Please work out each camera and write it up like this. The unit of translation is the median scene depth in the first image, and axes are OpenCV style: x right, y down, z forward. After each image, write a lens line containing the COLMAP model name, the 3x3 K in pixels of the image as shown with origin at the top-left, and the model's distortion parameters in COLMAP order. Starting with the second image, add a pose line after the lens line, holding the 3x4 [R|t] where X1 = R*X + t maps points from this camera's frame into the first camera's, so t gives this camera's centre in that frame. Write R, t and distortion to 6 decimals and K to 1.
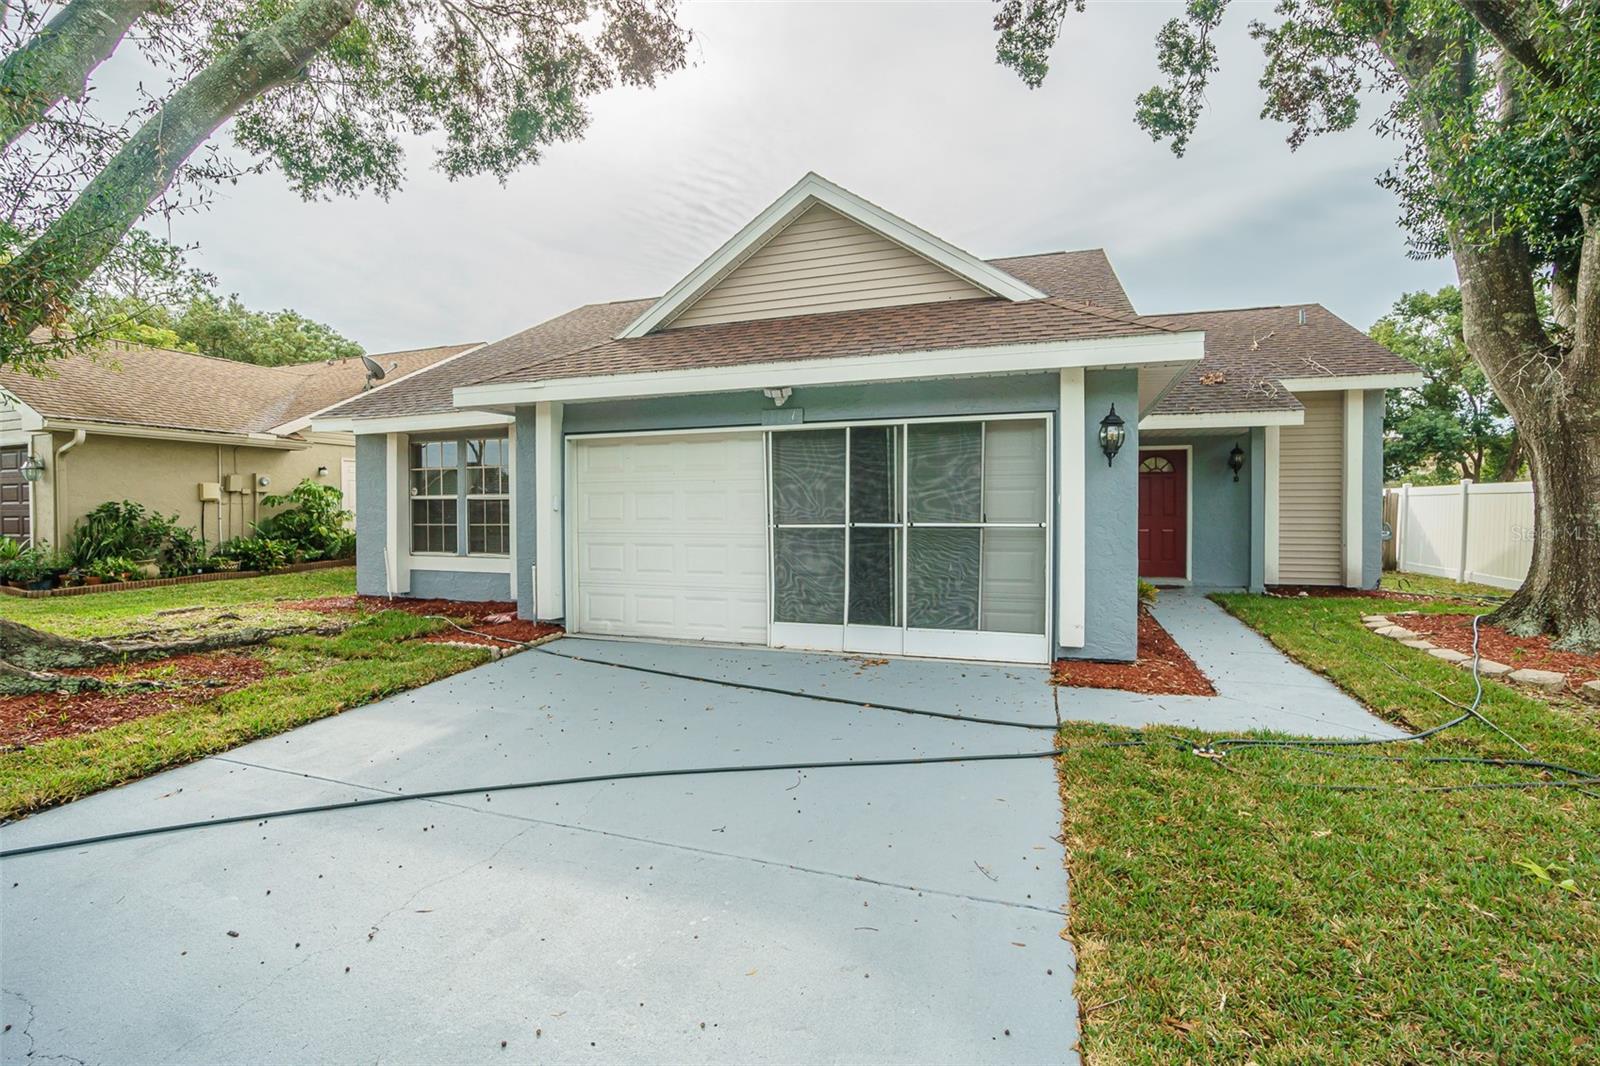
lens RADIAL K [[691.1, 0, 797.5], [0, 691.1, 514.2], [0, 0, 1]] dist [-0.013749, 0.000209]
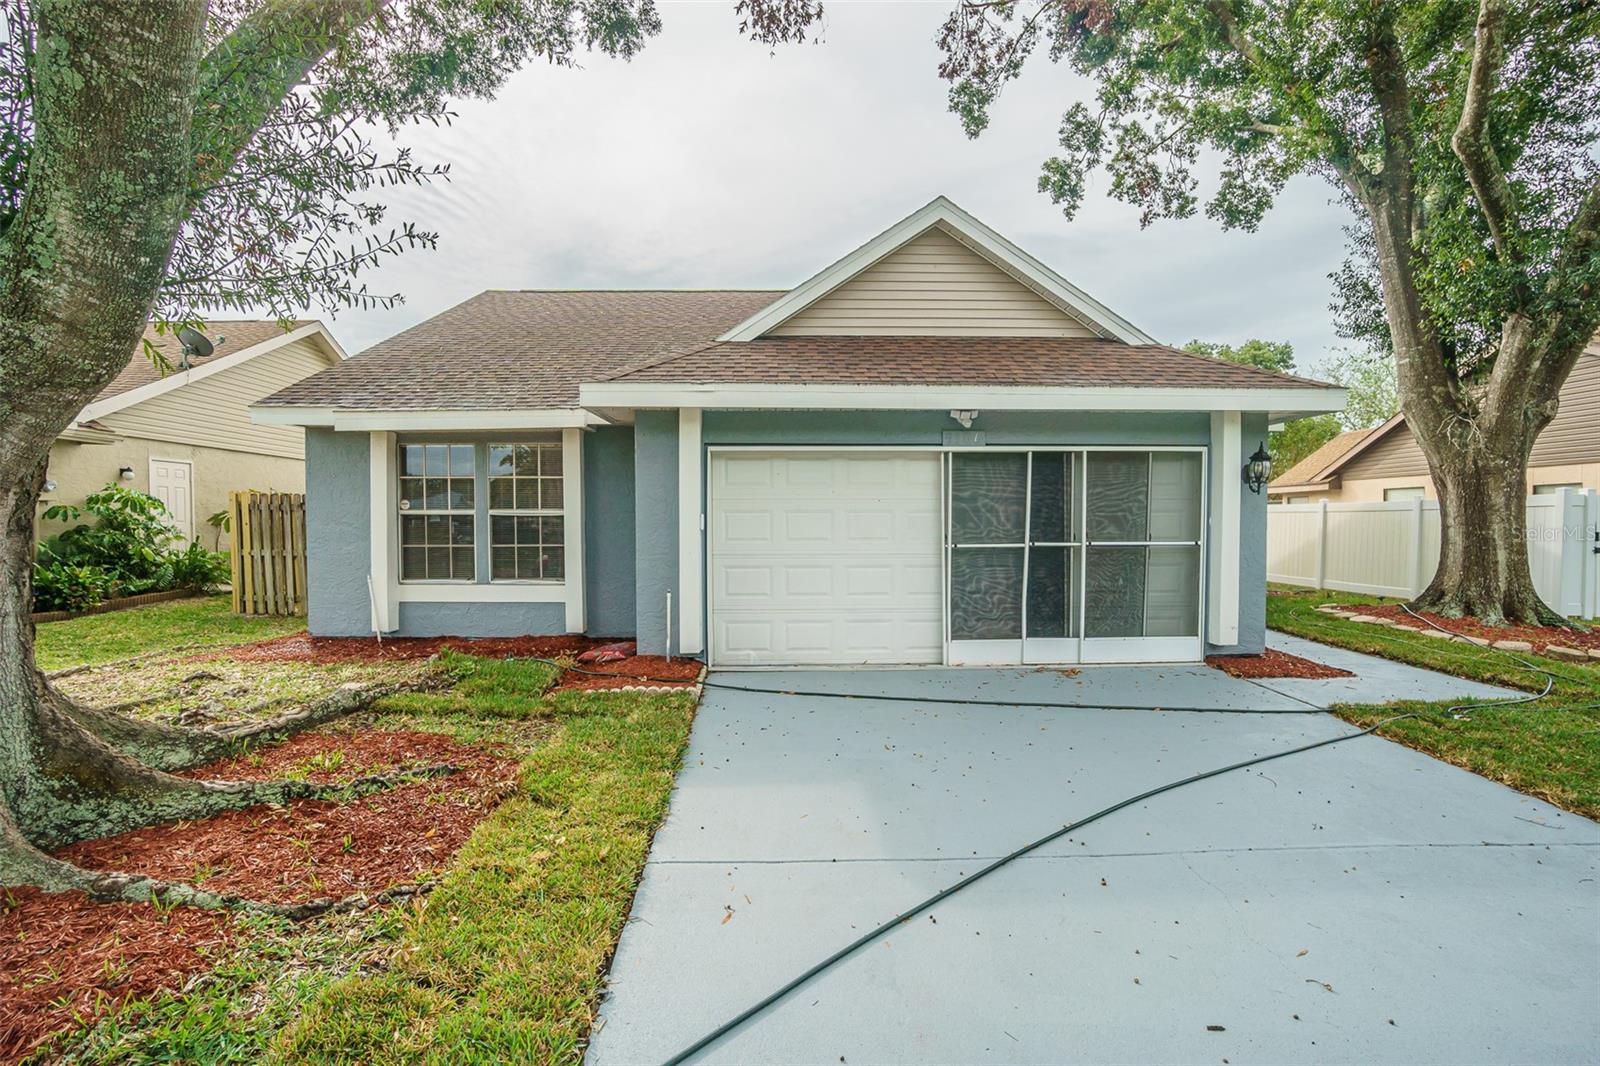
lens RADIAL K [[687.1, 0, 800.0], [0, 687.1, 533.0], [0, 0, 1]] dist [-0.018113, 0.000258]
pose [[0.939563, -0.006410, 0.342315, -0.588076], [0.001654, 0.999898, 0.014184, -0.016085], [-0.342371, -0.012760, 0.939478, 0.130602]]
